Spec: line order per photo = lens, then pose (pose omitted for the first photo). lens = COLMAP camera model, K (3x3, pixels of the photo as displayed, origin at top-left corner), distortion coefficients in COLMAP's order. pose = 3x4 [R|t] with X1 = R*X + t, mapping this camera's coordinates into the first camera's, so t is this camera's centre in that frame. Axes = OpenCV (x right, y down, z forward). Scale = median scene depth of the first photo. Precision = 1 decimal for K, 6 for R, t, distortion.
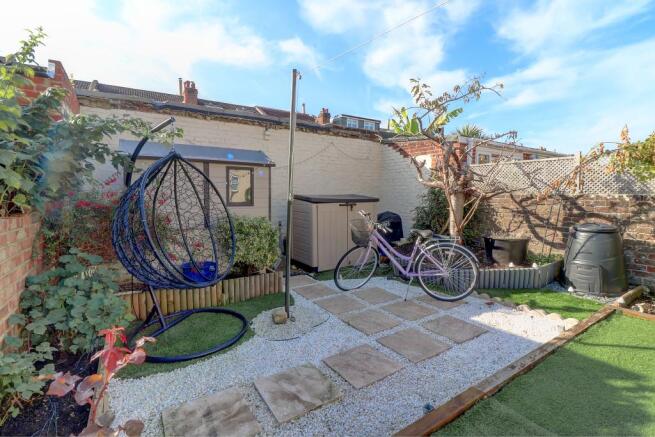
lens RADIAL K [[305.9, 0, 325.6], [0, 305.9, 216.8], [0, 0, 1]] dist [-0.005647, -0.000386]
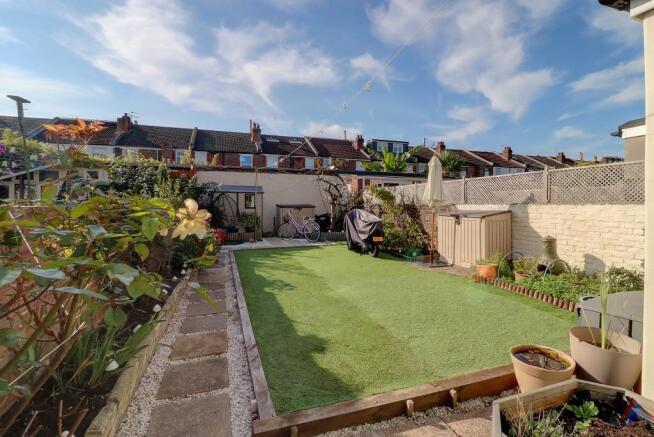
lens RADIAL K [[305.5, 0, 325.7], [0, 305.5, 204.9], [0, 0, 1]] dist [-0.005647, -0.000386]
pose [[0.976255, 0.000850, -0.216621, 0.151868], [-0.016820, 0.997271, -0.071891, 0.018601], [0.215968, 0.073828, 0.973605, -0.234381]]
